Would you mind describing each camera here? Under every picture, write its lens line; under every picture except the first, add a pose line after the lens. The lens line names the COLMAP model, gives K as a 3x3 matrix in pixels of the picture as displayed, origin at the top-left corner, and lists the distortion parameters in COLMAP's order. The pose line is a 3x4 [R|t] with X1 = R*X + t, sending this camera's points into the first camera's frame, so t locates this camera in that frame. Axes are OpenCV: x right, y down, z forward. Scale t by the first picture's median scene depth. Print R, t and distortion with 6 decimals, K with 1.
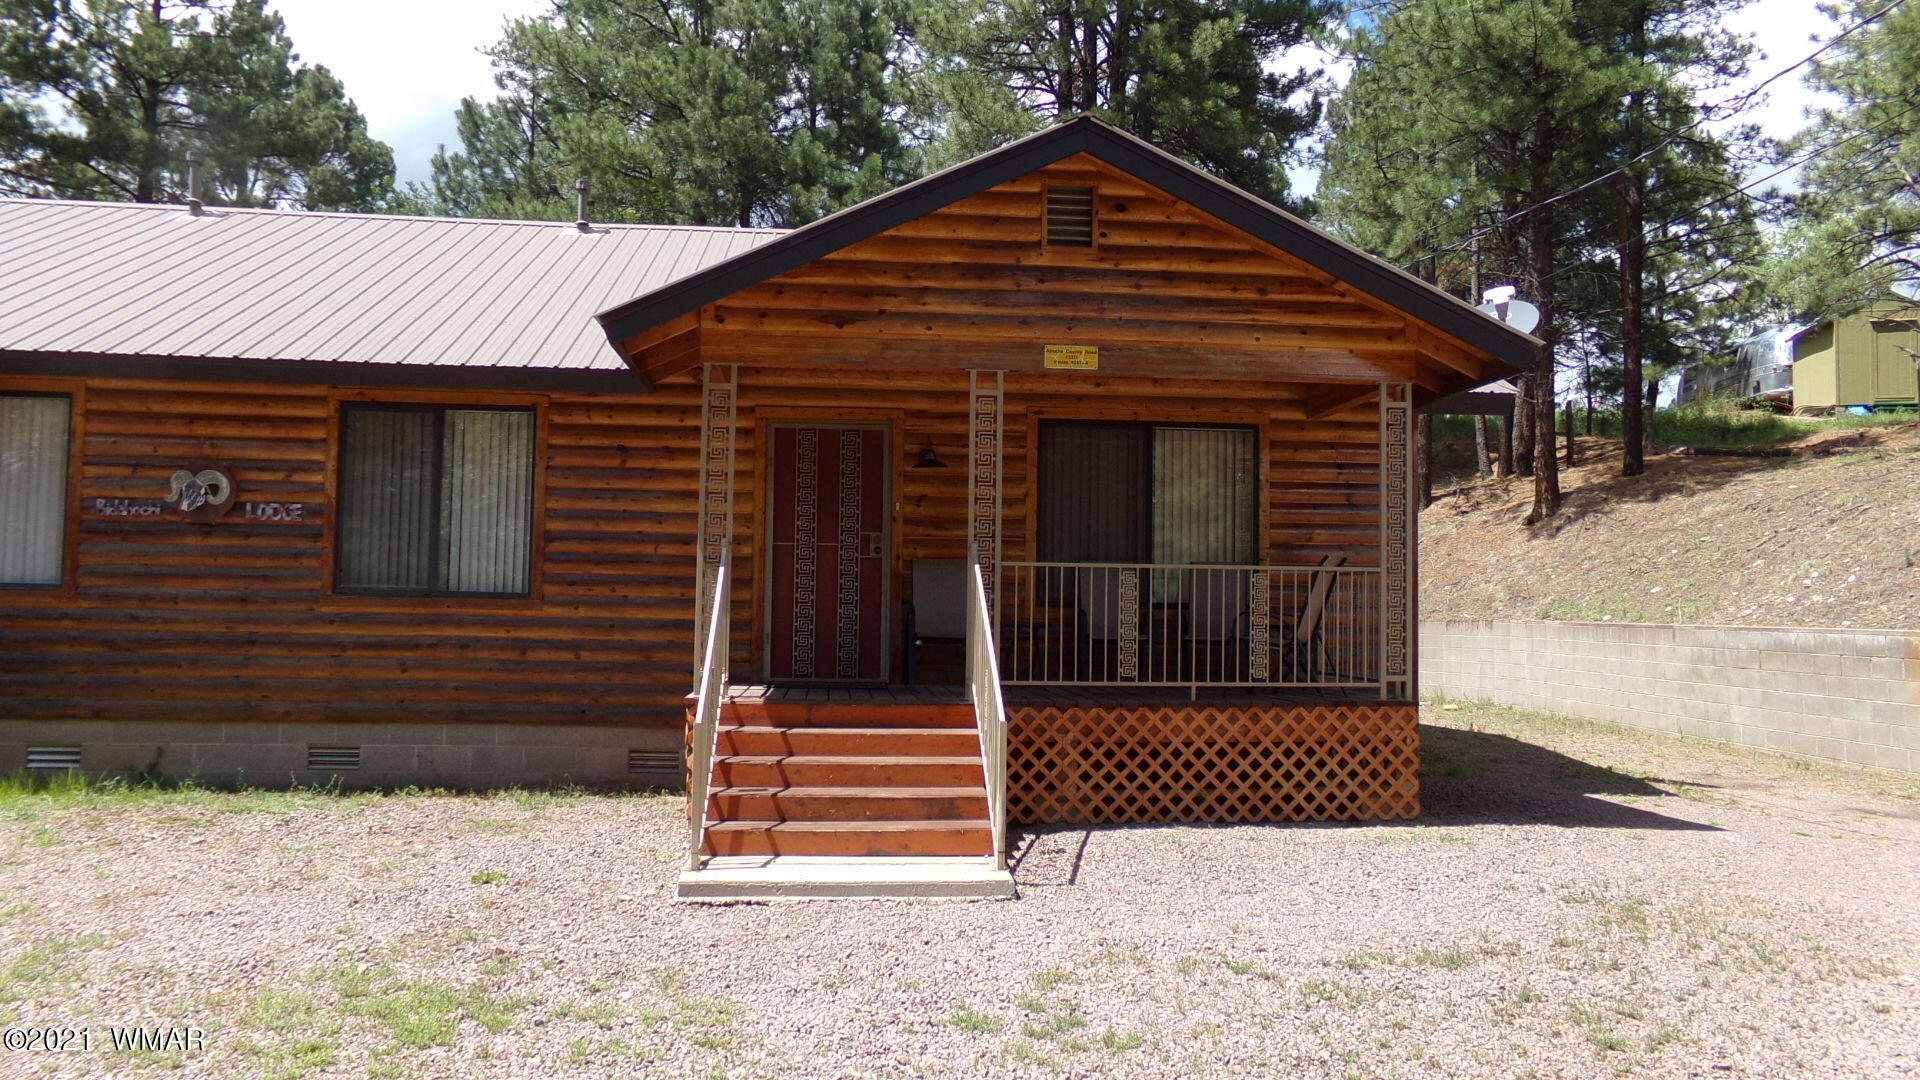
lens RADIAL K [[1379.1, 0, 953.0], [0, 1379.1, 541.8], [0, 0, 1]] dist [-0.162446, 0.343990]
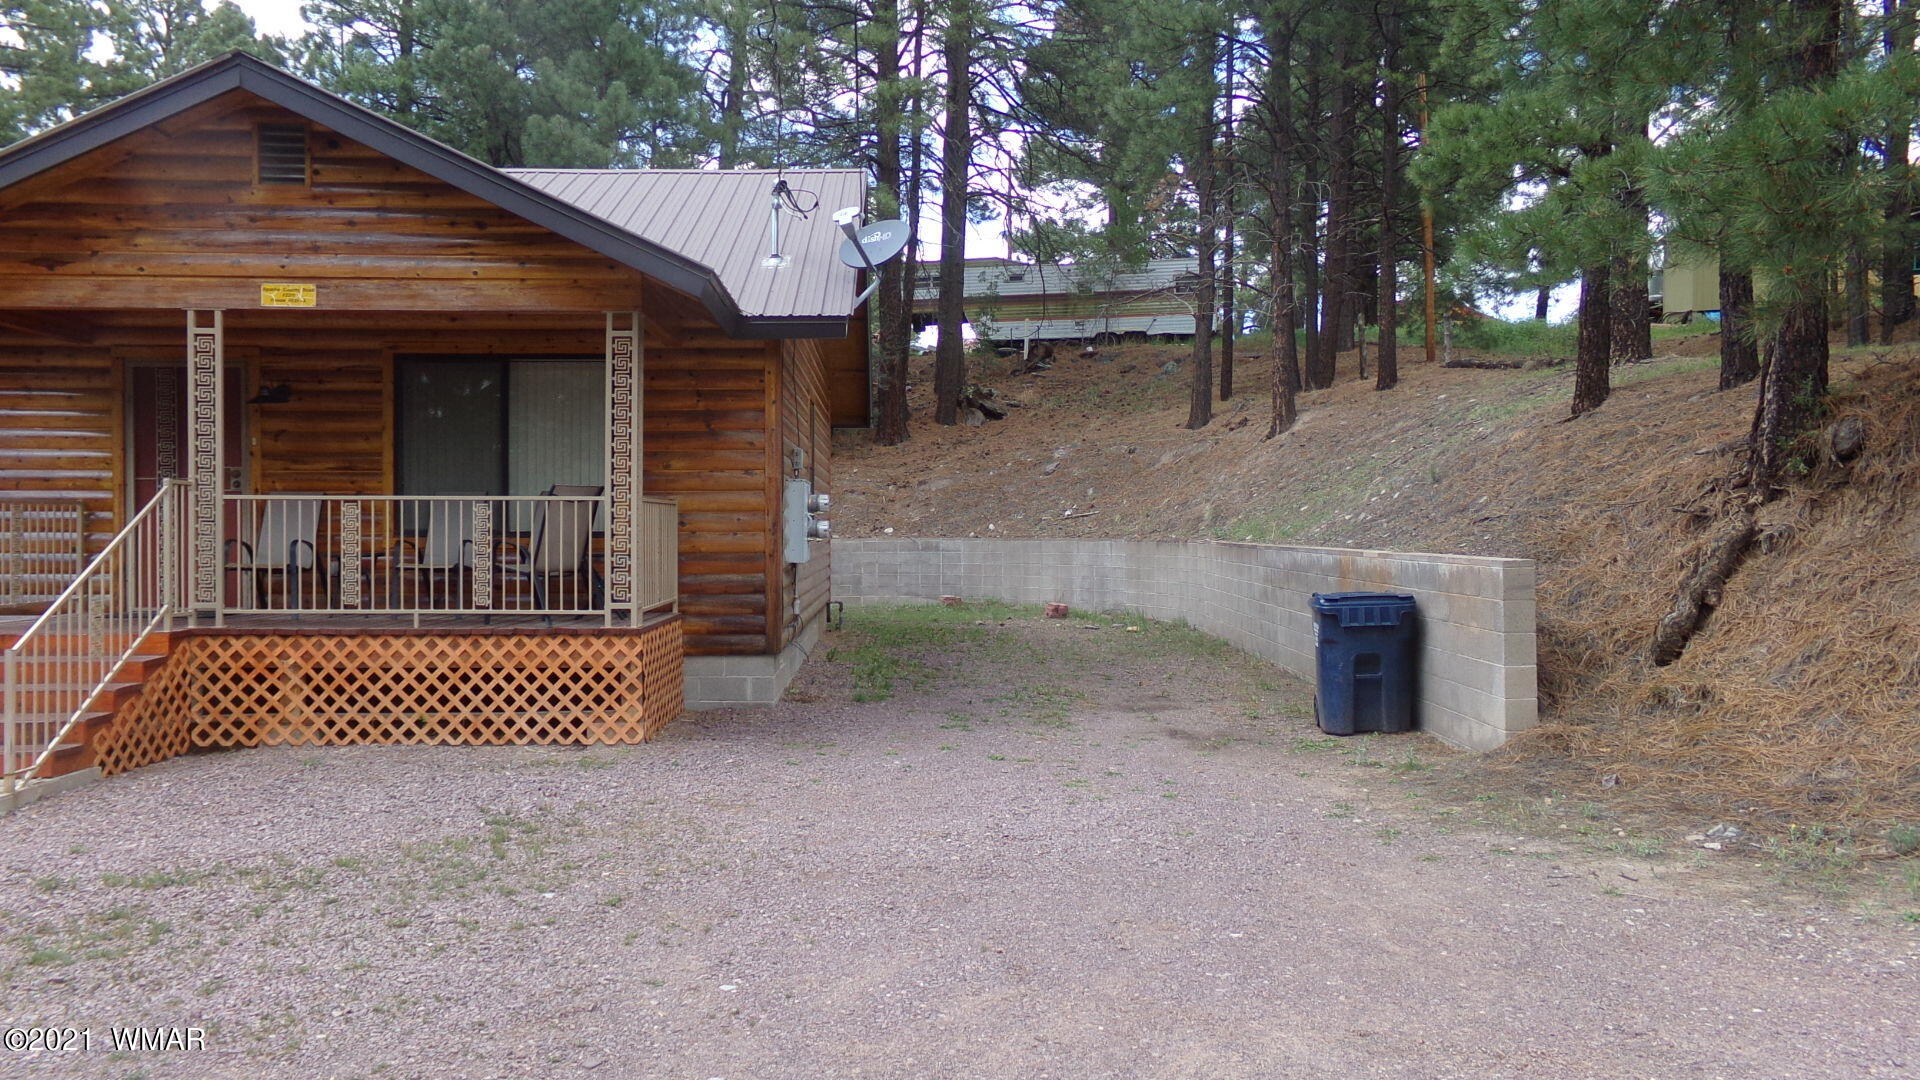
lens RADIAL K [[1364.1, 0, 940.6], [0, 1364.1, 539.9], [0, 0, 1]] dist [-0.019836, 0.073067]
pose [[0.997309, -0.009913, -0.072646, 0.645784], [0.013880, 0.998427, 0.054315, -0.000189], [0.071993, -0.055177, 0.995878, 0.008686]]
